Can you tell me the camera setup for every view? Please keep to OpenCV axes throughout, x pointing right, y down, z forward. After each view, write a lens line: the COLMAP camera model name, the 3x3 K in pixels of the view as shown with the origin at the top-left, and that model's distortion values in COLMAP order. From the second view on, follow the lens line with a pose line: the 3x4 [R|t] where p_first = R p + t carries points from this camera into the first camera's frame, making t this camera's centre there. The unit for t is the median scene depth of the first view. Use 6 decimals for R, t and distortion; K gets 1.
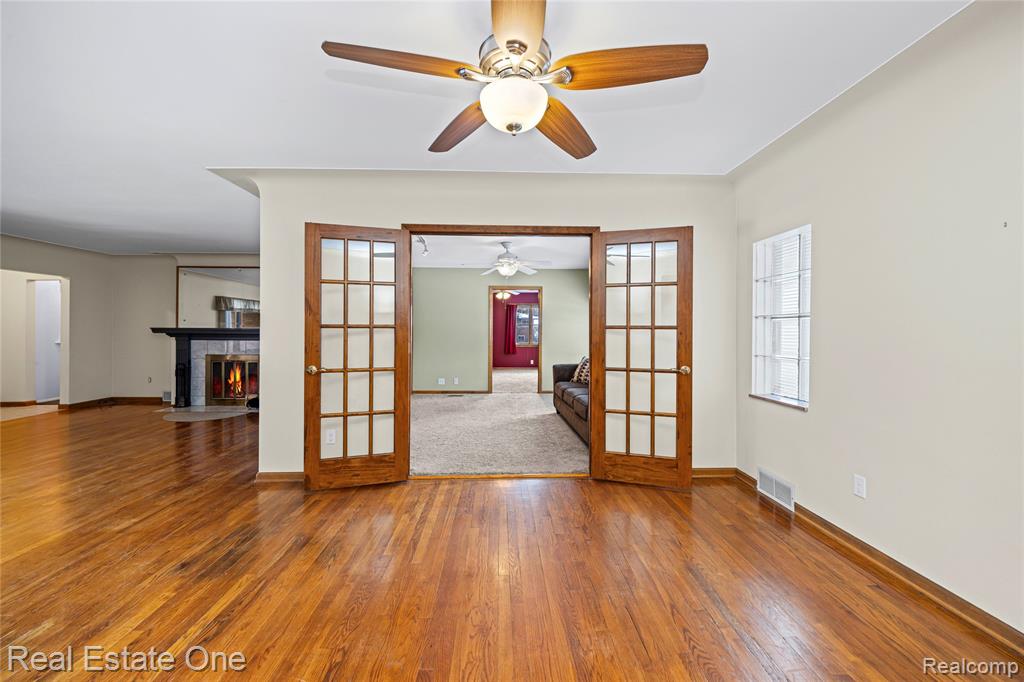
lens RADIAL K [[399.3, 0, 511.6], [0, 399.3, 328.5], [0, 0, 1]] dist [0.000543, 0.000081]
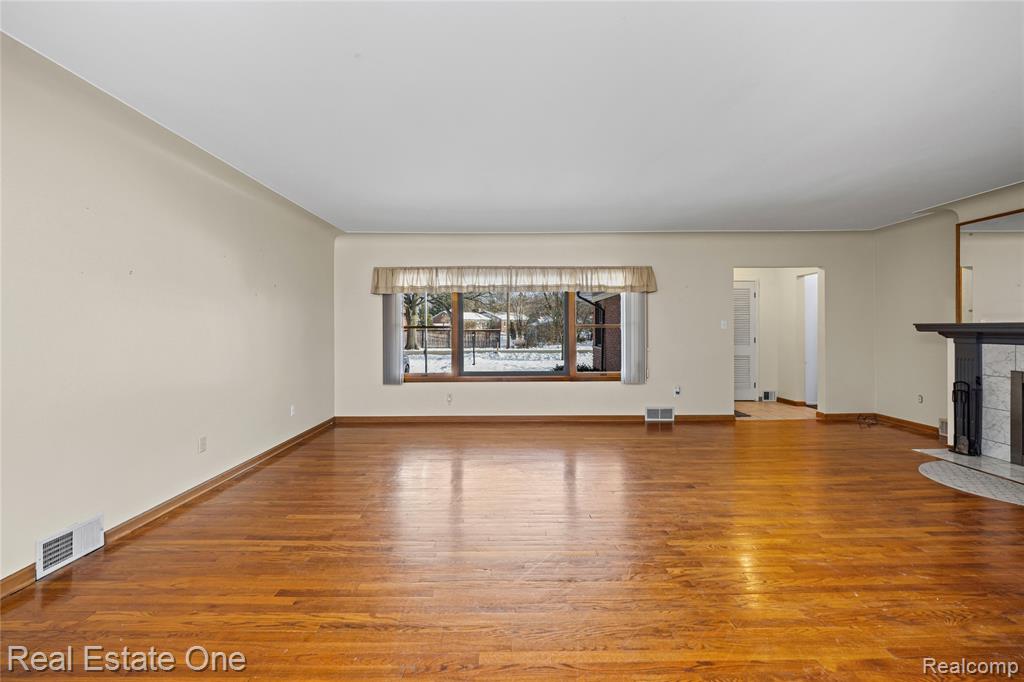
lens RADIAL K [[424.7, 0, 510.1], [0, 424.7, 330.1], [0, 0, 1]] dist [-0.002707, -0.000208]
pose [[-0.015801, 0.000311, -0.999875, -0.168472], [0.012824, 0.999918, 0.000108, 0.000032], [0.999793, -0.012821, -0.015804, 0.315696]]
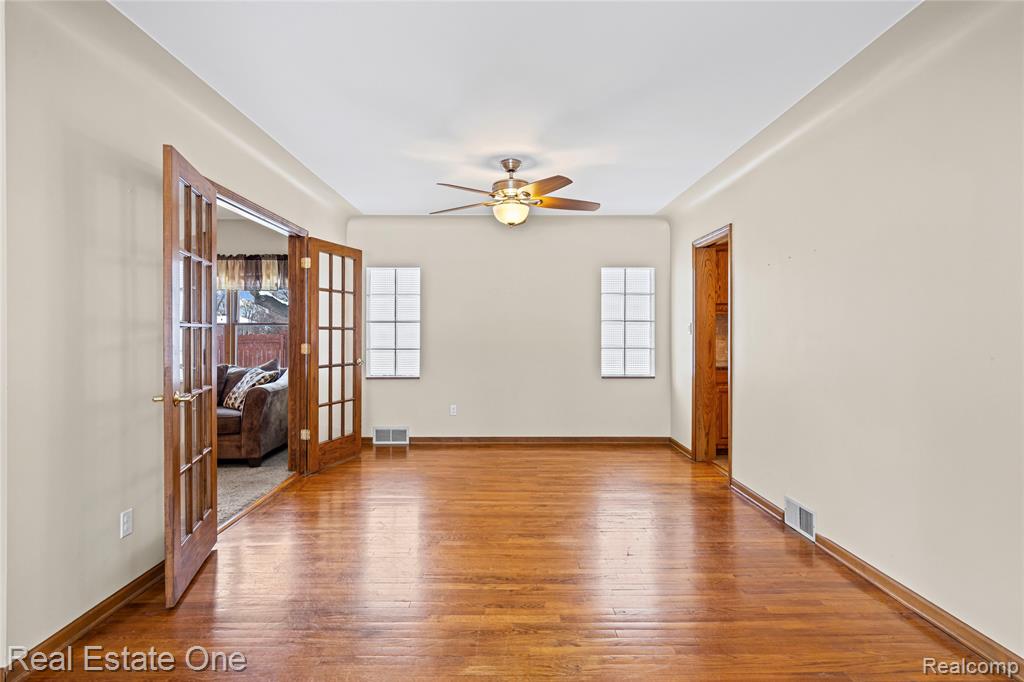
lens RADIAL K [[529.9, 0, 510.1], [0, 529.9, 334.8], [0, 0, 1]] dist [0.000982, 0.000174]
pose [[0.022609, -0.008968, 0.999704, -0.592270], [-0.007858, 0.999927, 0.009147, -0.000905], [-0.999714, -0.008063, 0.022536, 0.228125]]
